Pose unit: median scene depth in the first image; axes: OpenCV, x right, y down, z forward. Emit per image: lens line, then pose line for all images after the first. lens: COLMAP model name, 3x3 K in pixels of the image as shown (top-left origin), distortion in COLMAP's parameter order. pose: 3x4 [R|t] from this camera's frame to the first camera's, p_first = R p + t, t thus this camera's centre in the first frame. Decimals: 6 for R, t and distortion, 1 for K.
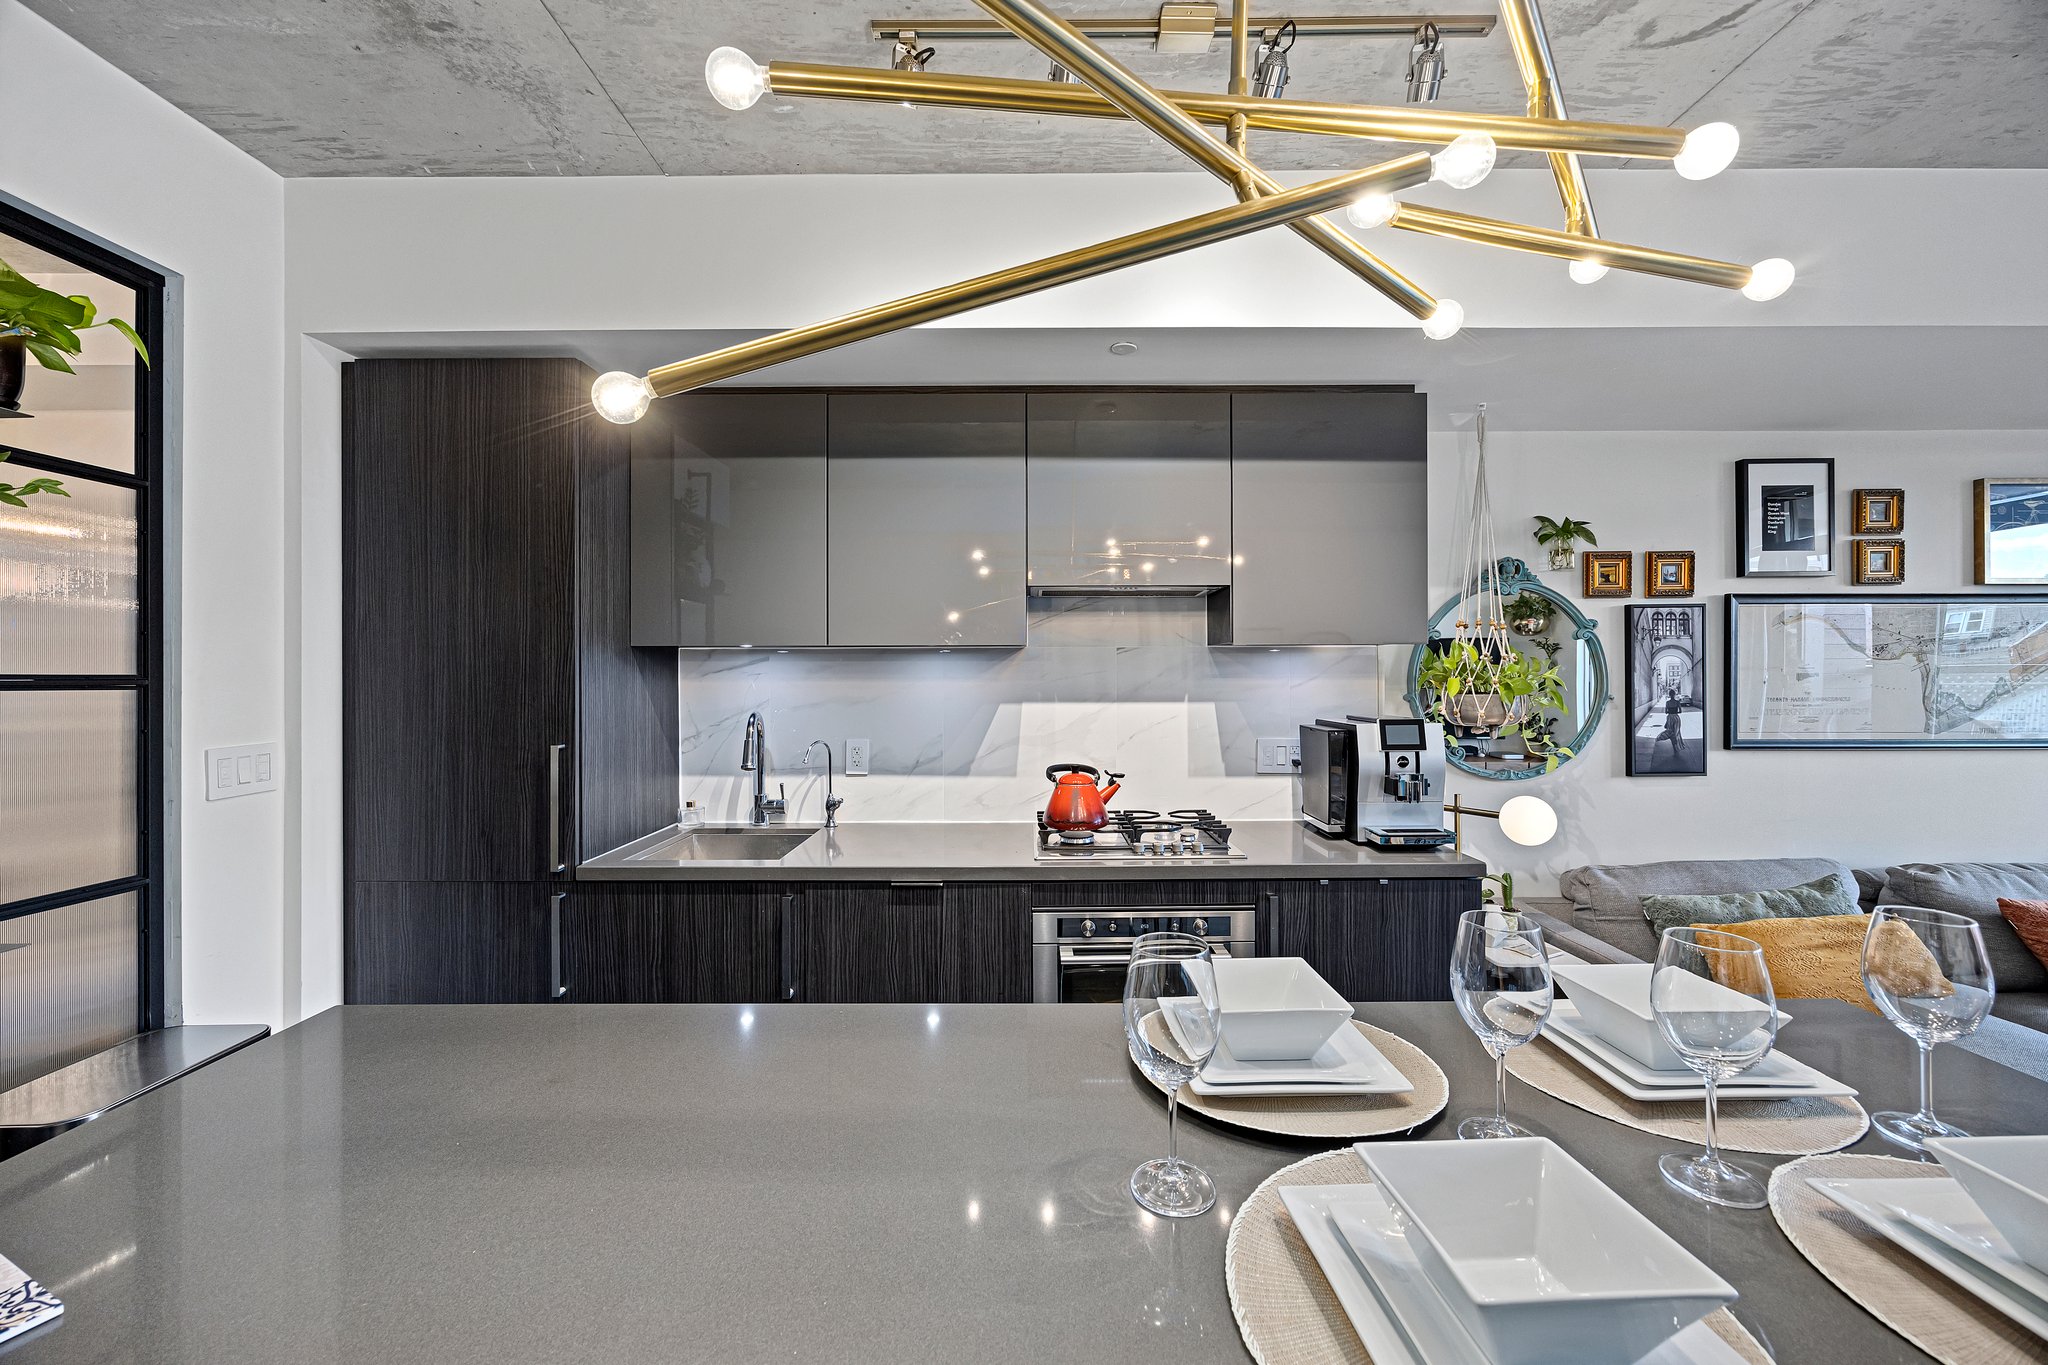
lens RADIAL K [[782.7, 0, 1029.6], [0, 782.7, 673.7], [0, 0, 1]] dist [0.000189, 0.000487]
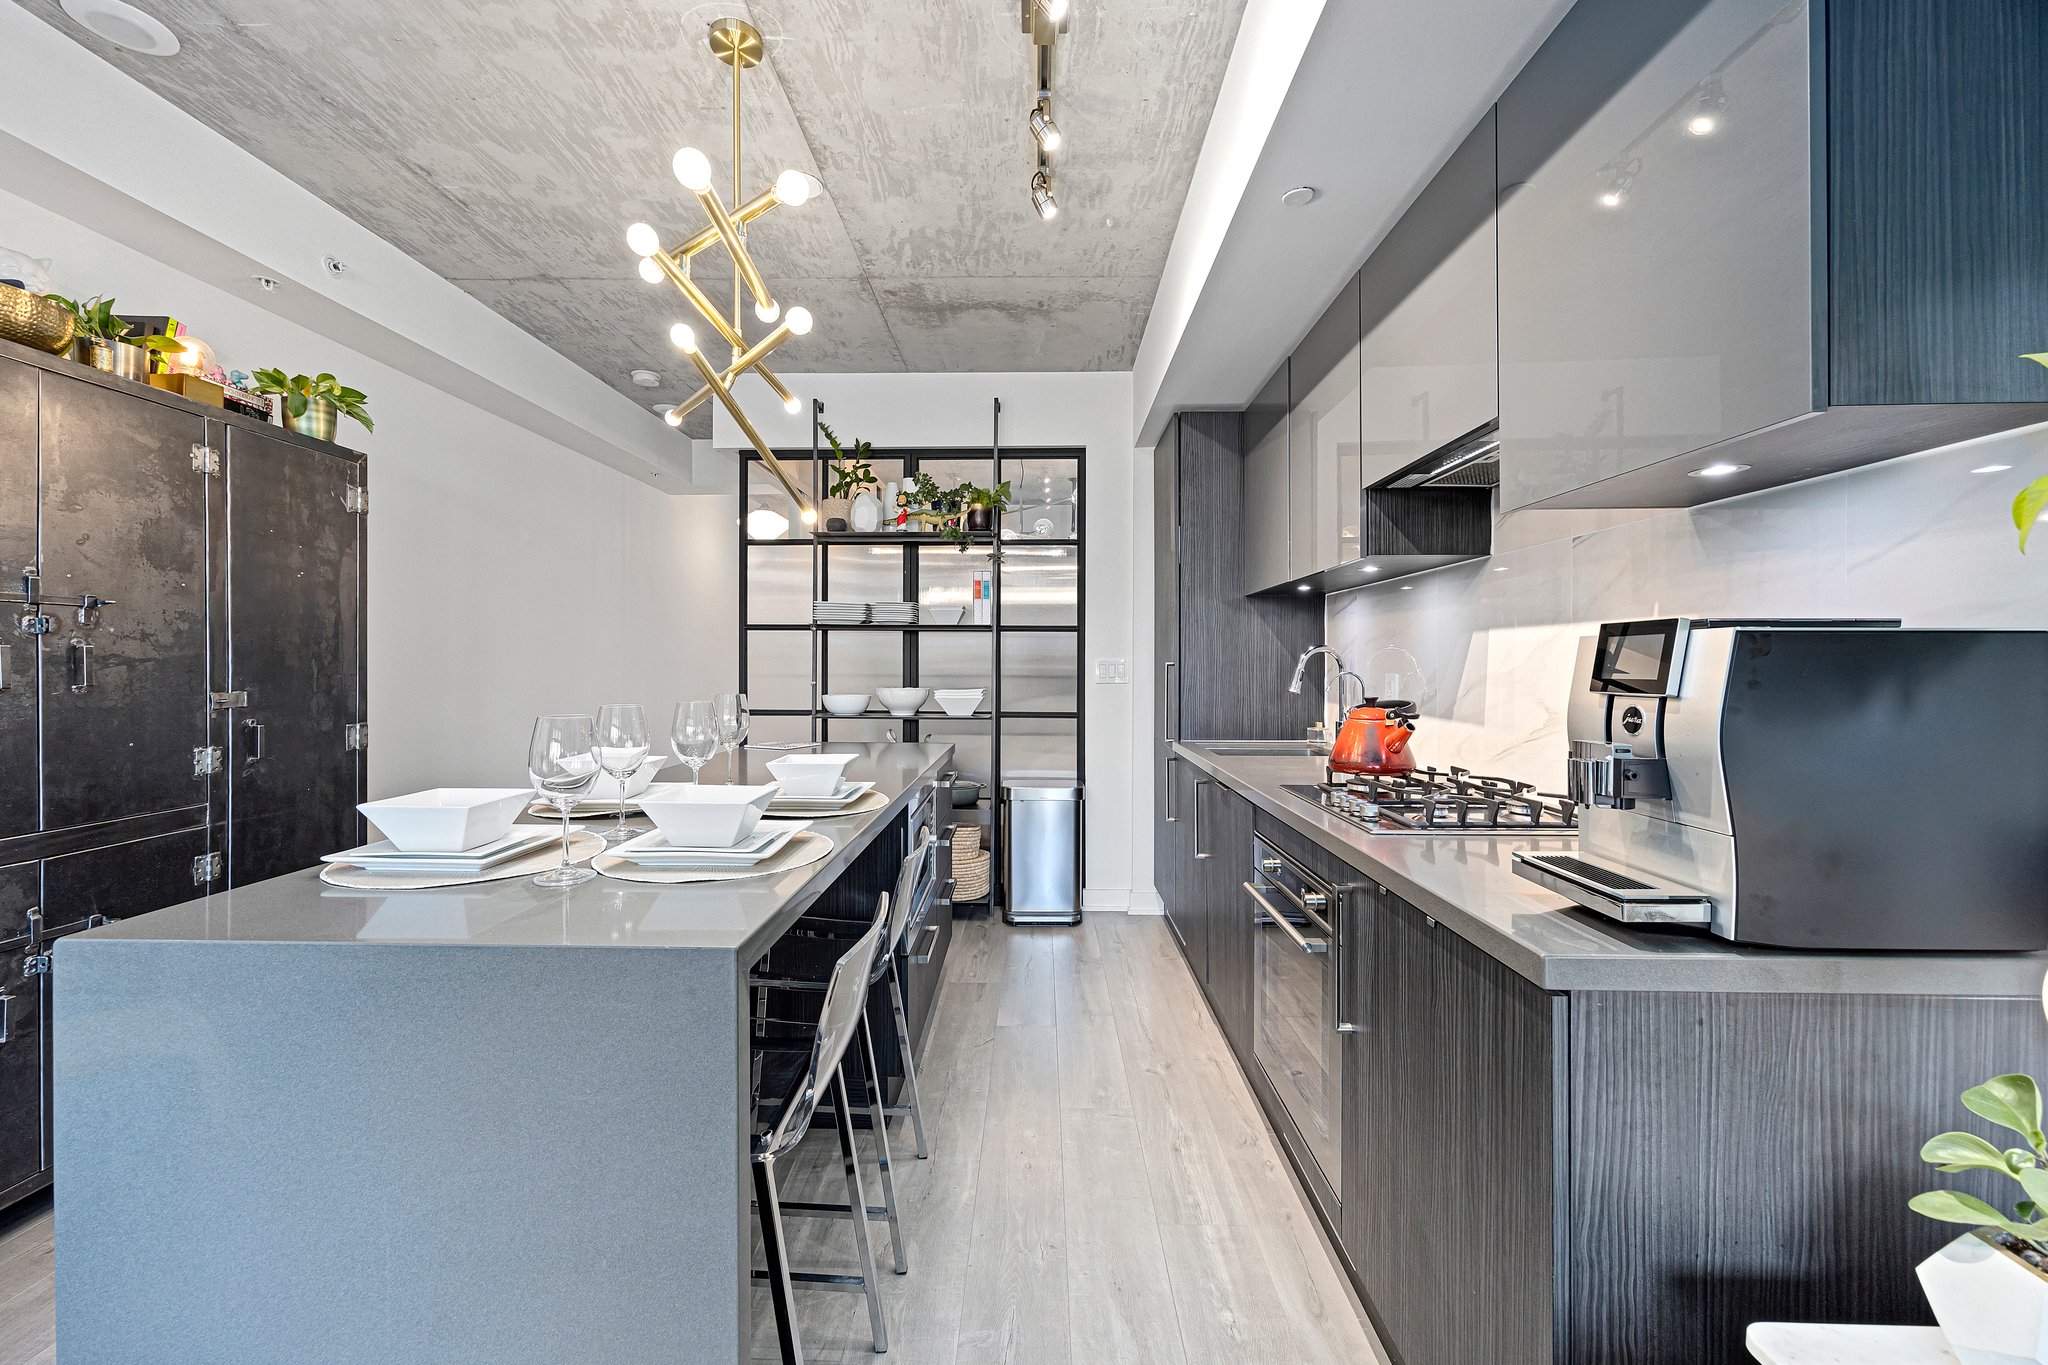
lens RADIAL K [[797.8, 0, 1017.5], [0, 797.8, 664.2], [0, 0, 1]] dist [-0.007675, 0.004996]
pose [[-0.026554, 0.004615, -0.999637, 0.742125], [0.001478, 0.999988, 0.004578, 0.063496], [0.999646, -0.001356, -0.026561, 0.538567]]
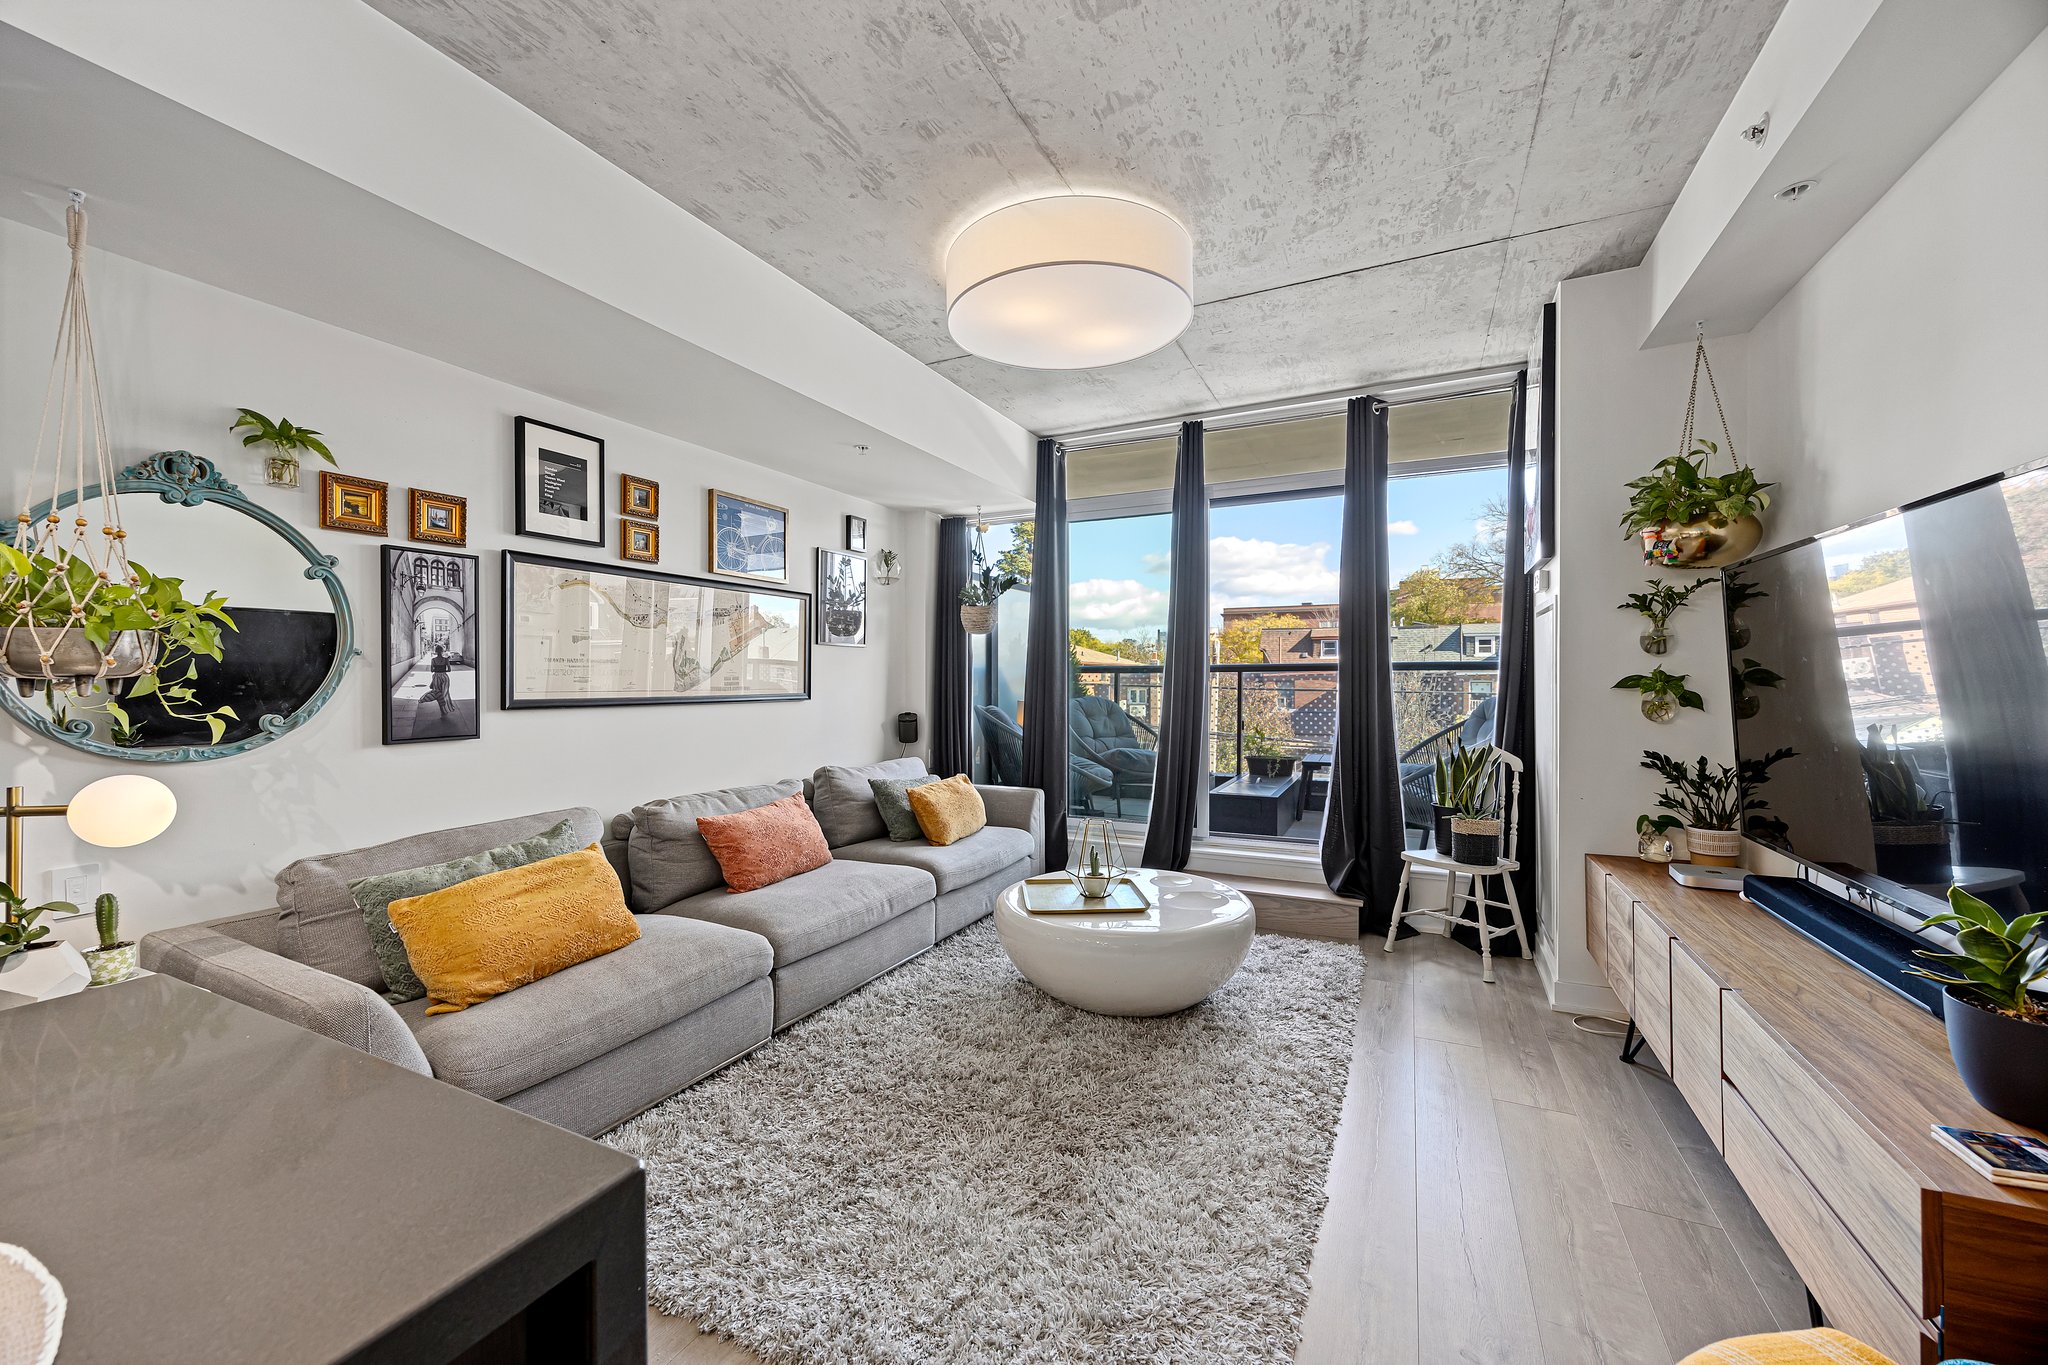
lens RADIAL K [[784.7, 0, 1025.8], [0, 784.7, 681.4], [0, 0, 1]] dist [-0.009756, 0.005185]
pose [[0.441759, 0.001561, 0.897132, 0.309645], [-0.000576, 0.999999, -0.001457, 0.062637], [-0.897133, 0.000127, 0.441760, -0.008635]]
